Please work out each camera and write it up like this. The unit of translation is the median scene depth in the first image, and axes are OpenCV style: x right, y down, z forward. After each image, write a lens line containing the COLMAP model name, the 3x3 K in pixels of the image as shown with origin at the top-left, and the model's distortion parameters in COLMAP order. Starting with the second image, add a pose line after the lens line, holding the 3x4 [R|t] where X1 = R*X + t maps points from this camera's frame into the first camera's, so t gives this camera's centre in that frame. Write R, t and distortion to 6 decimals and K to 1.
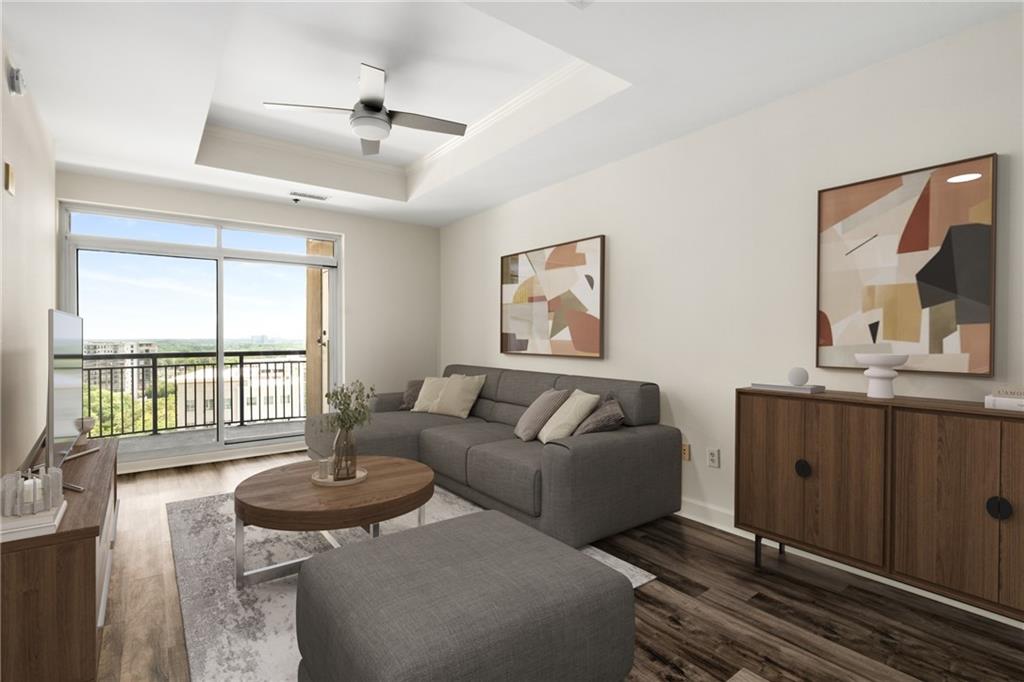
lens RADIAL K [[486.9, 0, 521.9], [0, 486.9, 346.5], [0, 0, 1]] dist [-0.000251, -0.000095]
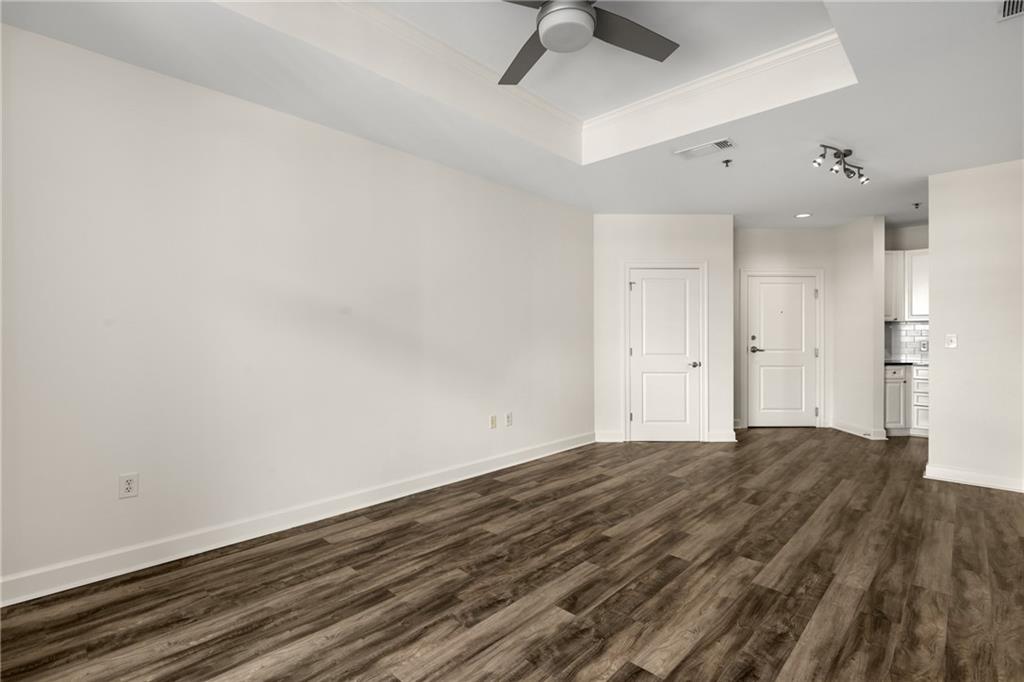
lens RADIAL K [[445.8, 0, 547.4], [0, 445.8, 335.7], [0, 0, 1]] dist [0.000325, 0.000053]
pose [[-0.171797, -0.011021, 0.985071, -1.176224], [0.009108, 0.999877, 0.012775, -0.034096], [-0.985090, 0.011166, -0.171675, 1.457781]]
